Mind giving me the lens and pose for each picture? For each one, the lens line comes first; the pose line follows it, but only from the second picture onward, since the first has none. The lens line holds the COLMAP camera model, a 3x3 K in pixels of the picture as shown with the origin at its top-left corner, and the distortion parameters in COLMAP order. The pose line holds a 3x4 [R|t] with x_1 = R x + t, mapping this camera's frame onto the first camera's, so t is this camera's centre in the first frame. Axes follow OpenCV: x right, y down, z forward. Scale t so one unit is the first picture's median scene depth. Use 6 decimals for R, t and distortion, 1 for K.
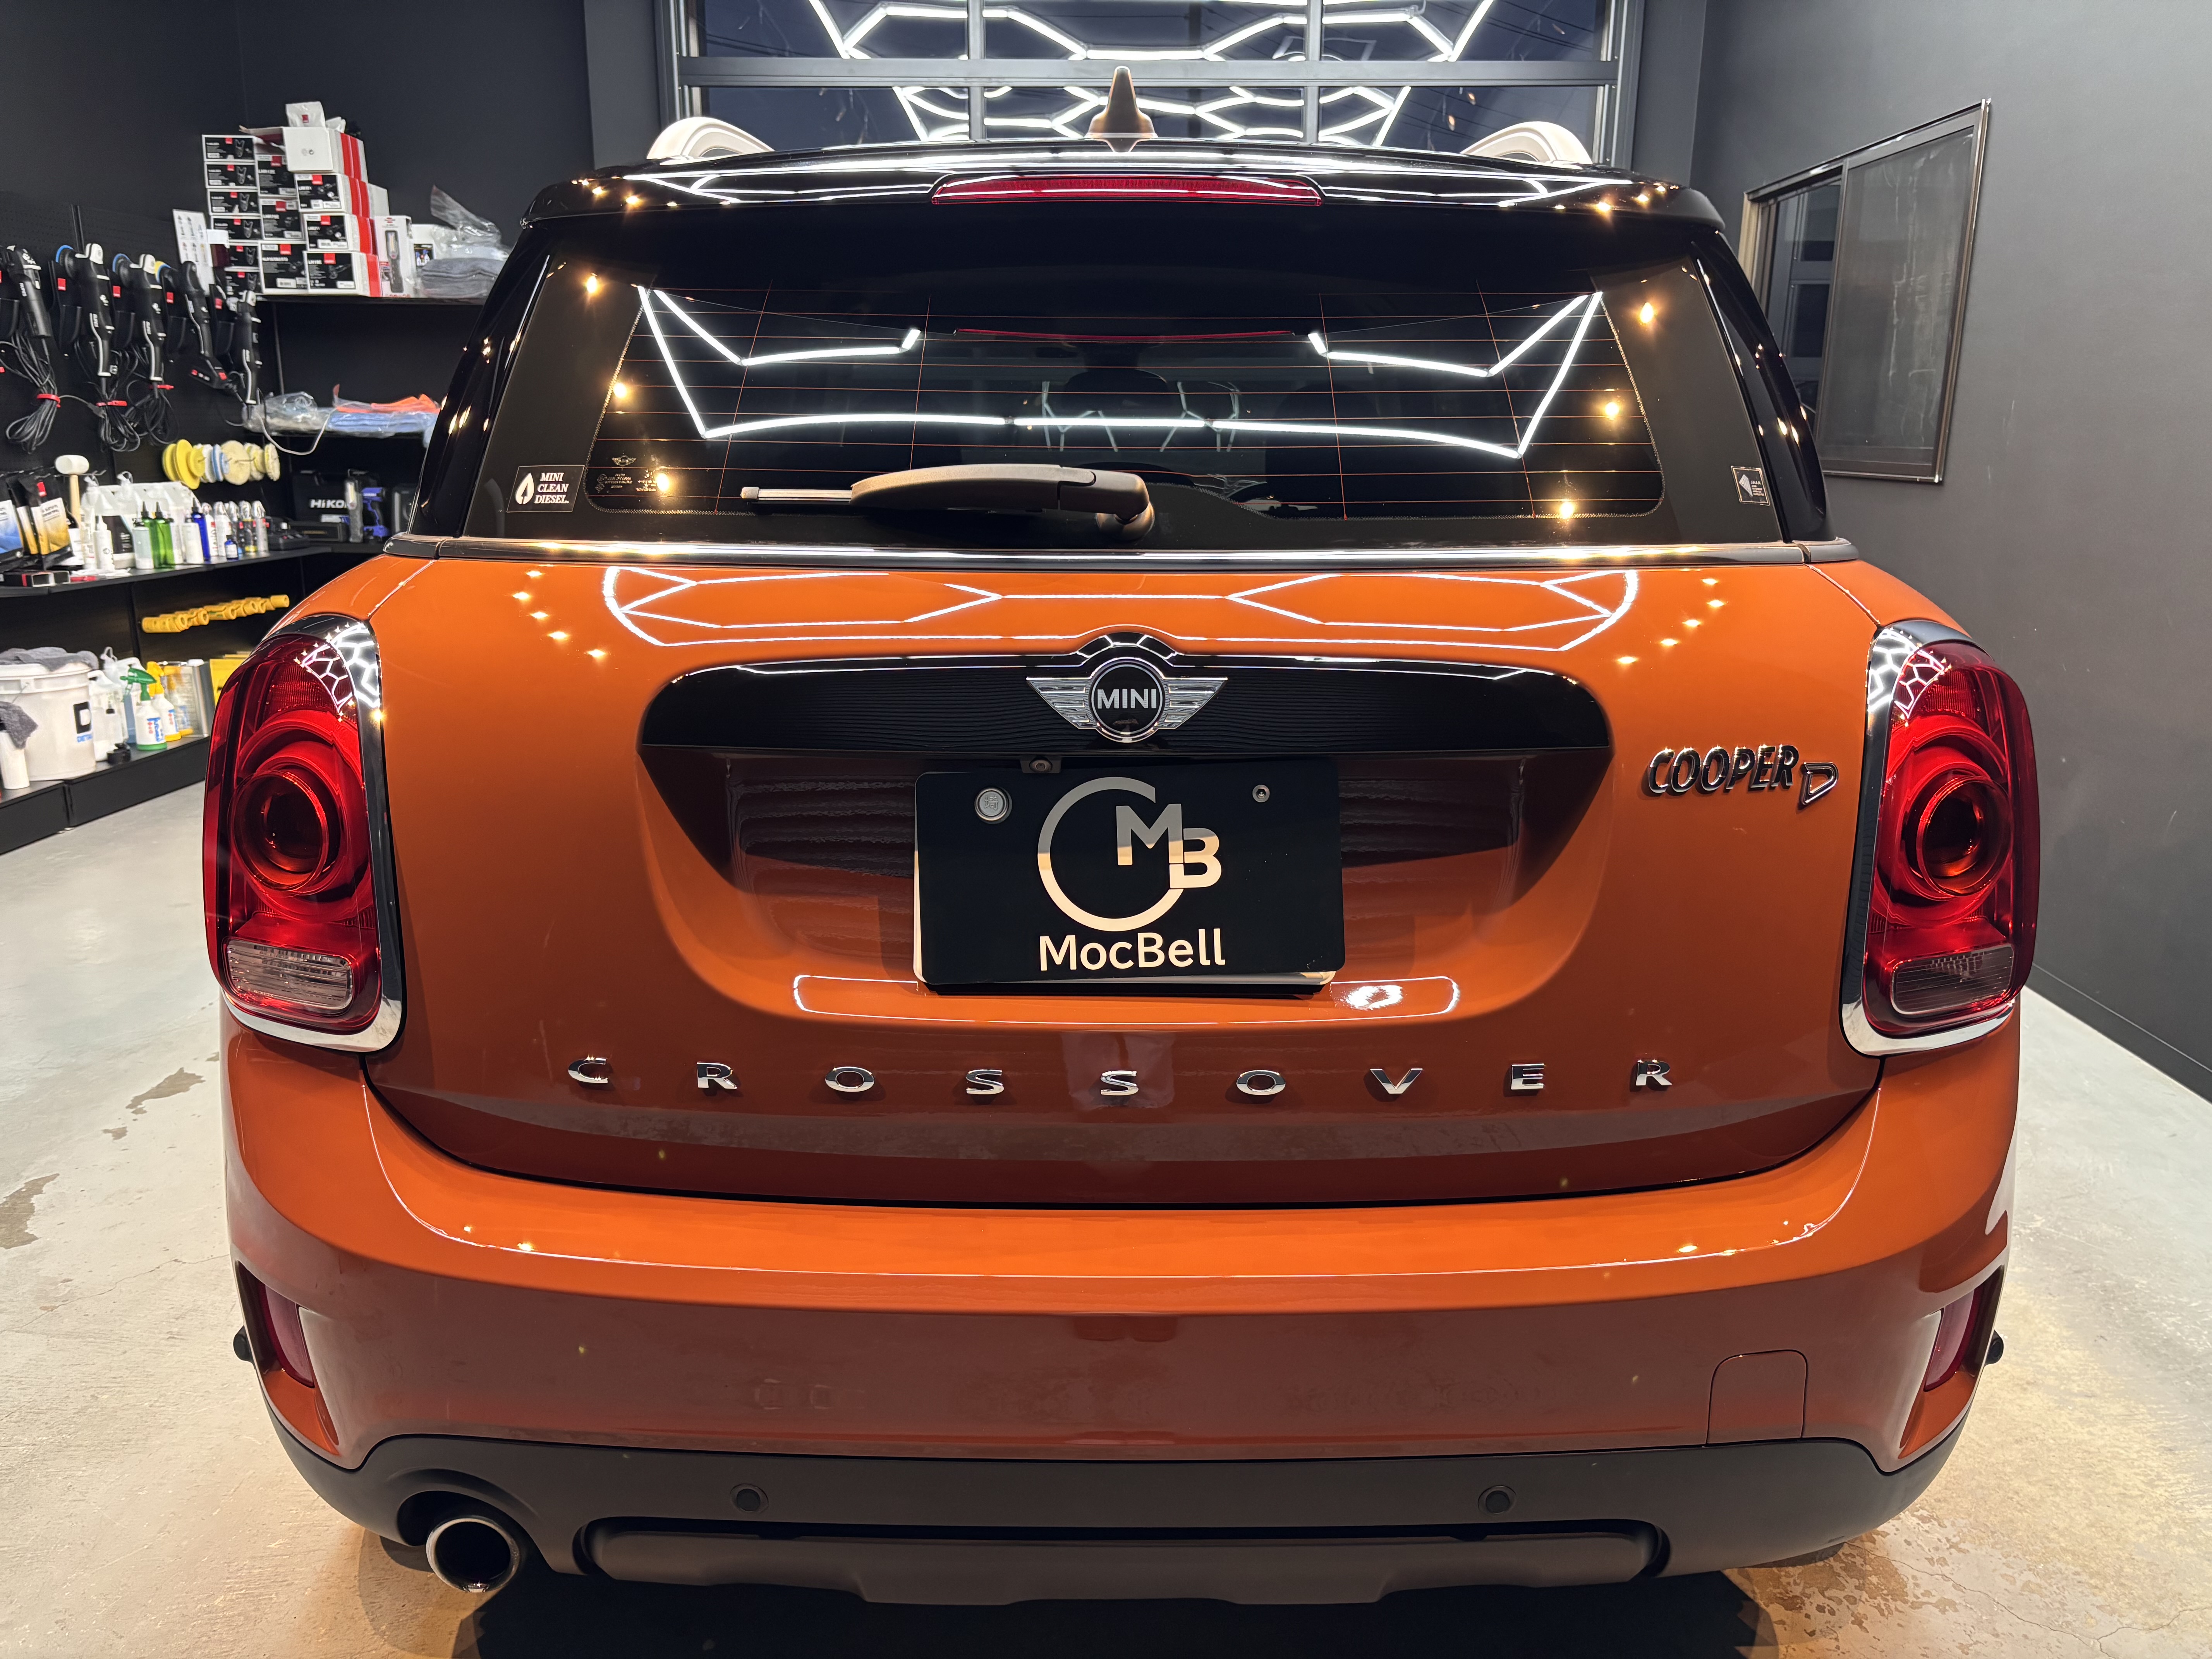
lens RADIAL K [[1692.9, 0, 1107.4], [0, 1692.9, 814.7], [0, 0, 1]] dist [0.064903, -0.091227]
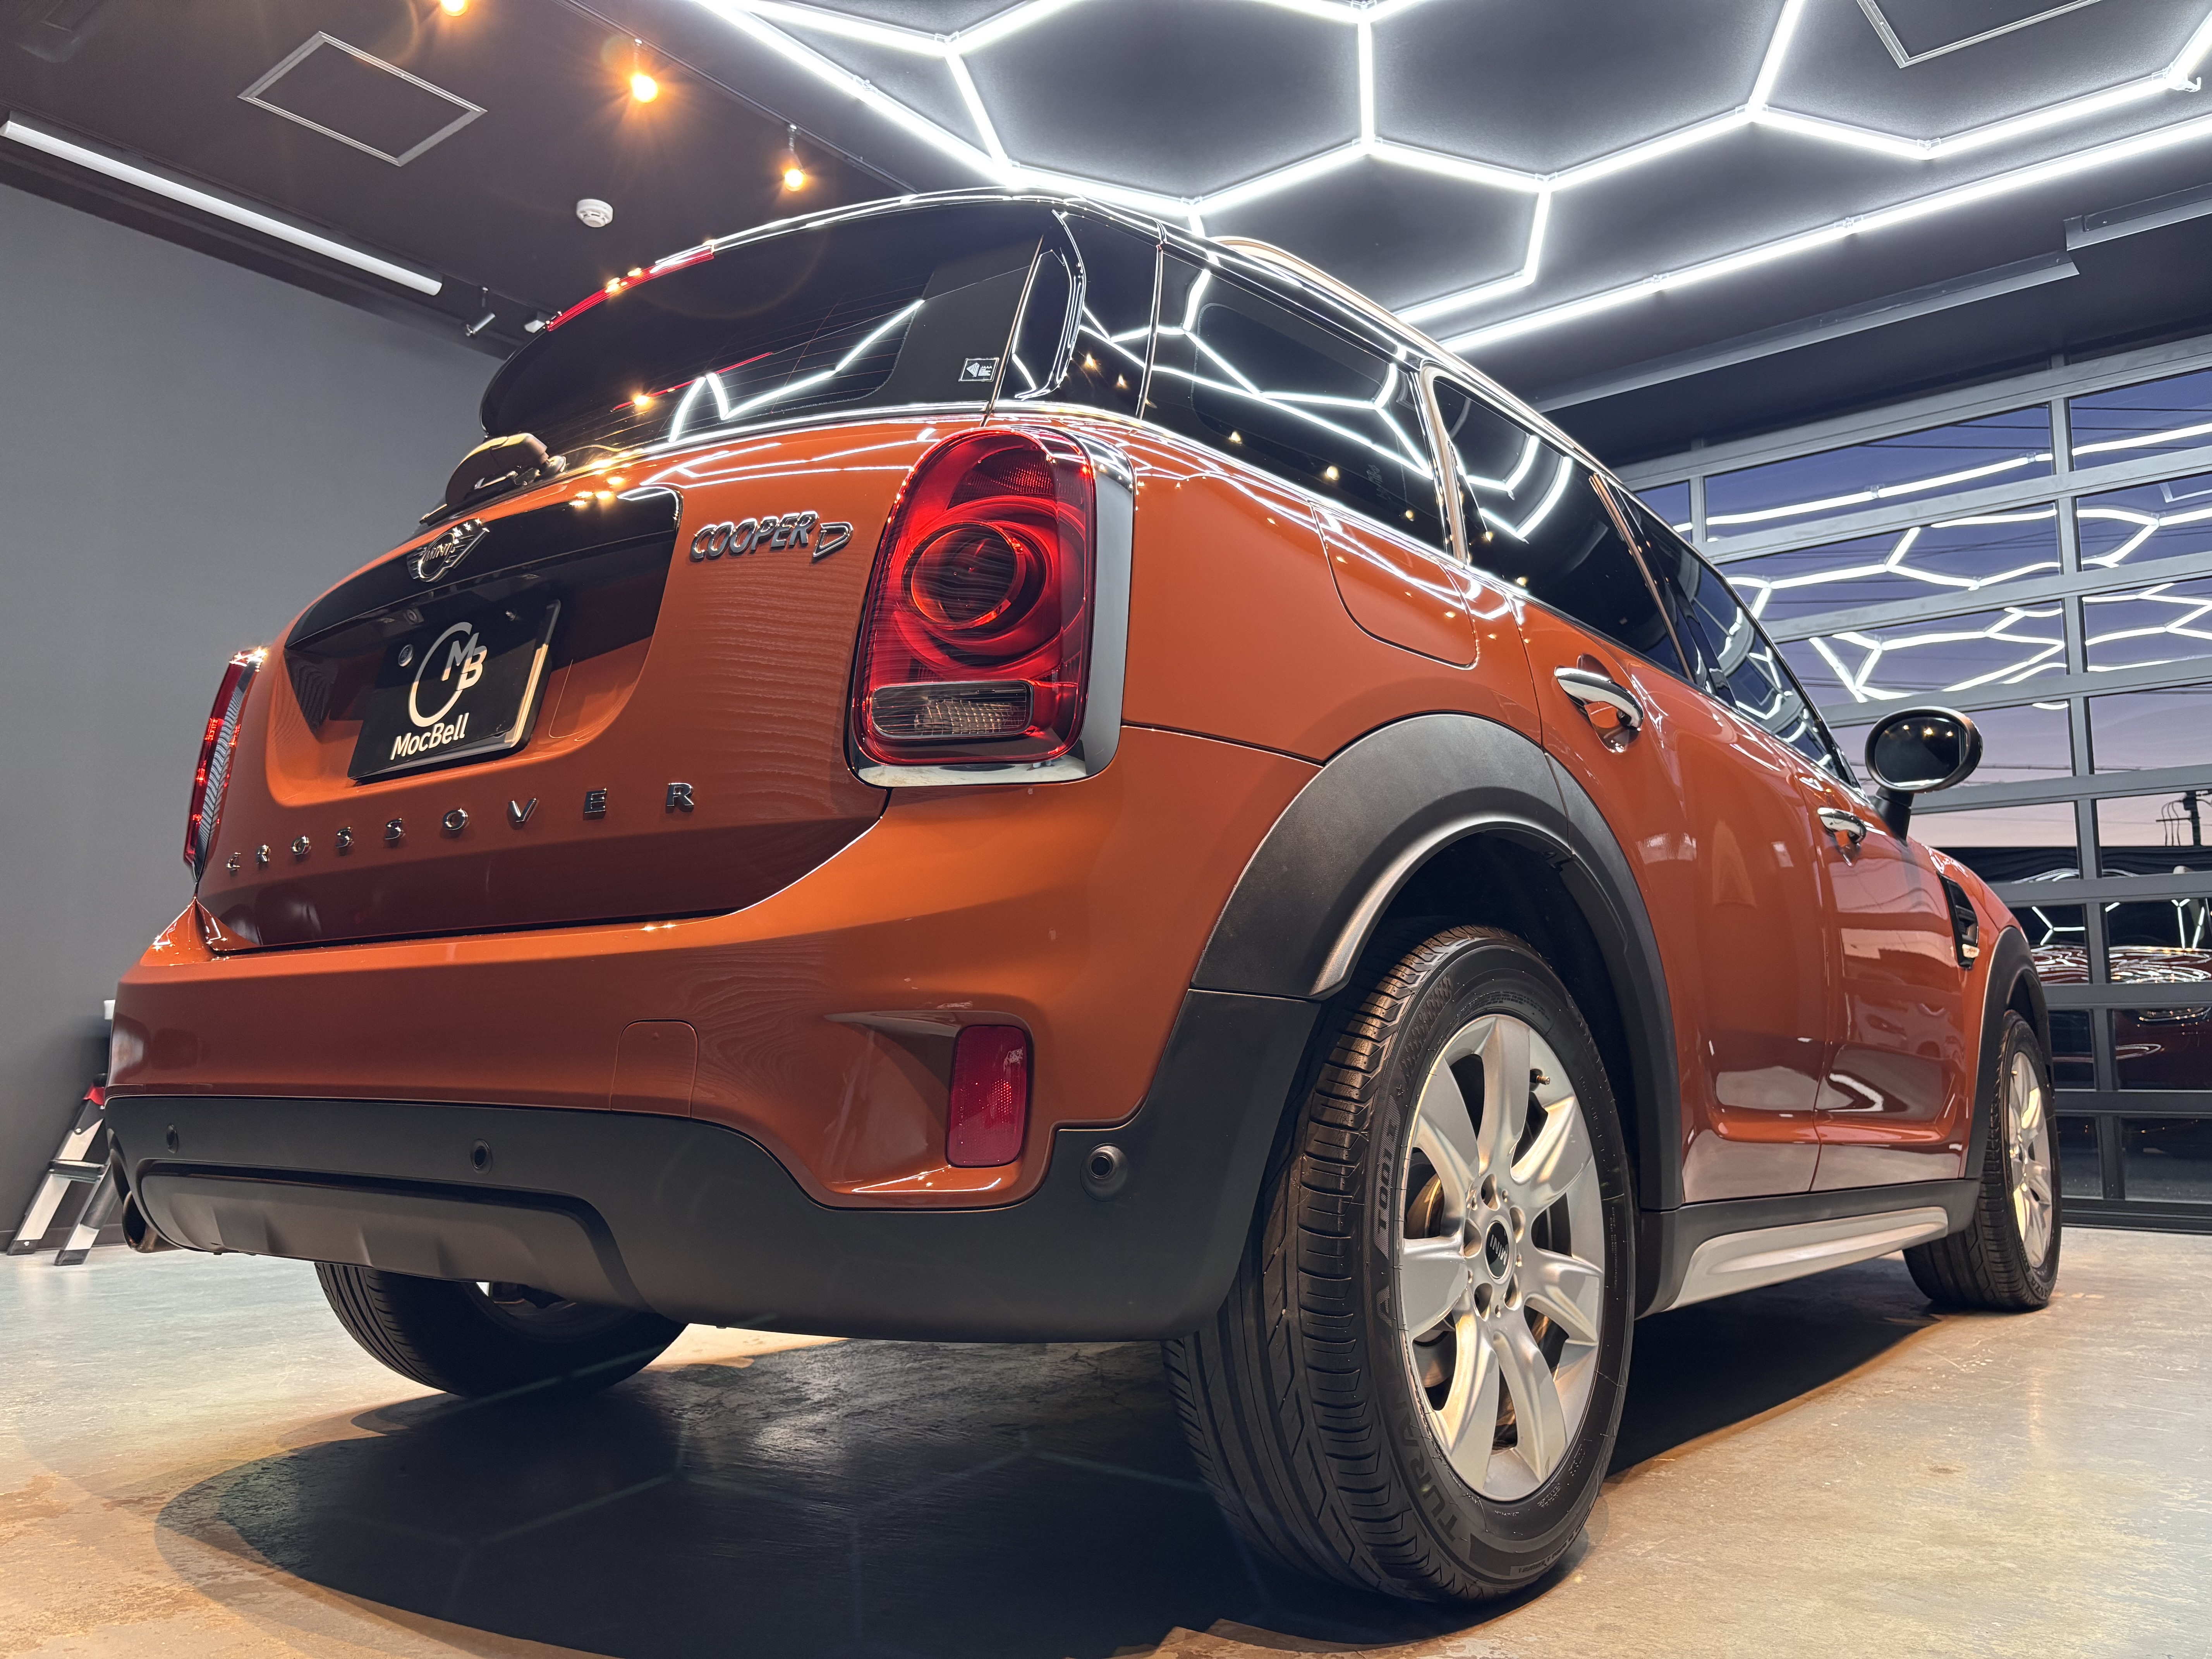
lens RADIAL K [[1678.6, 0, 1091.6], [0, 1678.6, 835.2], [0, 0, 1]] dist [0.014596, 0.005911]
pose [[0.780688, -0.085913, -0.618987, 1.145152], [-0.140249, 0.941151, -0.307515, 0.451549], [0.608979, 0.326886, 0.722696, 0.358814]]
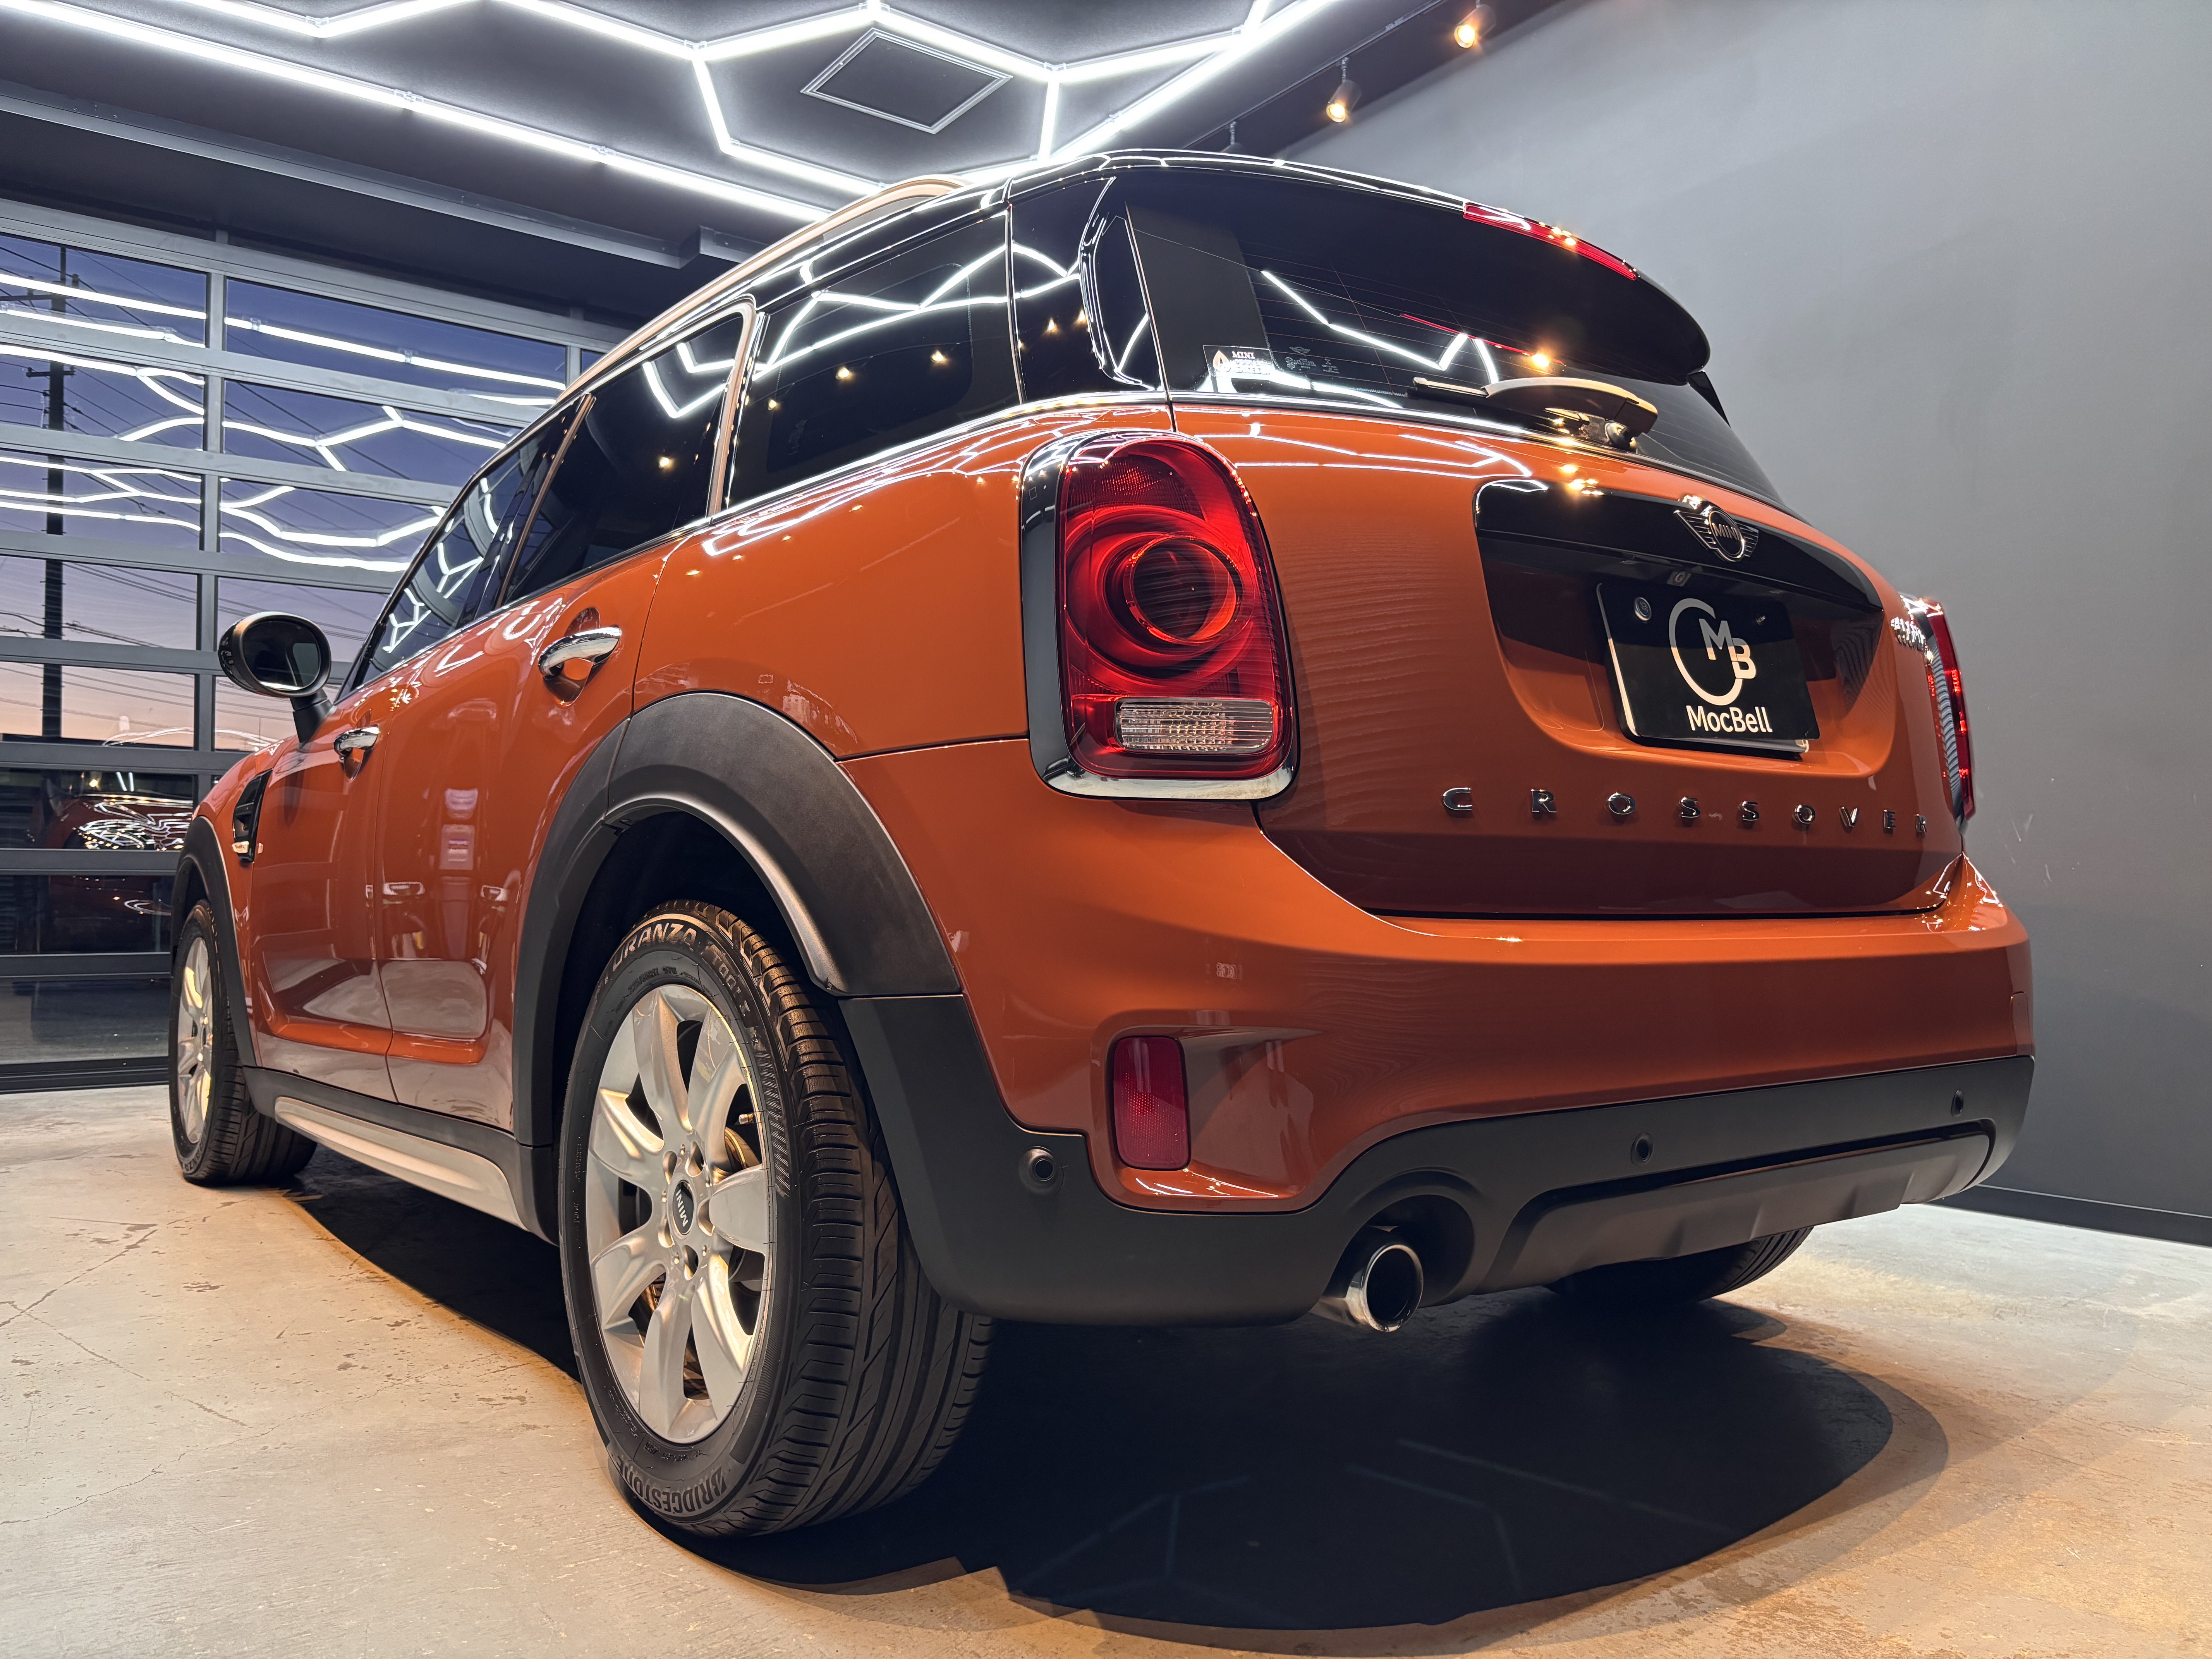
lens RADIAL K [[1692.9, 0, 1109.9], [0, 1692.9, 824.7], [0, 0, 1]] dist [0.064903, -0.091227]
pose [[0.793562, 0.023107, 0.608051, -1.122769], [0.136932, 0.966866, -0.215452, 0.360520], [-0.592882, 0.254236, 0.764104, 0.252773]]
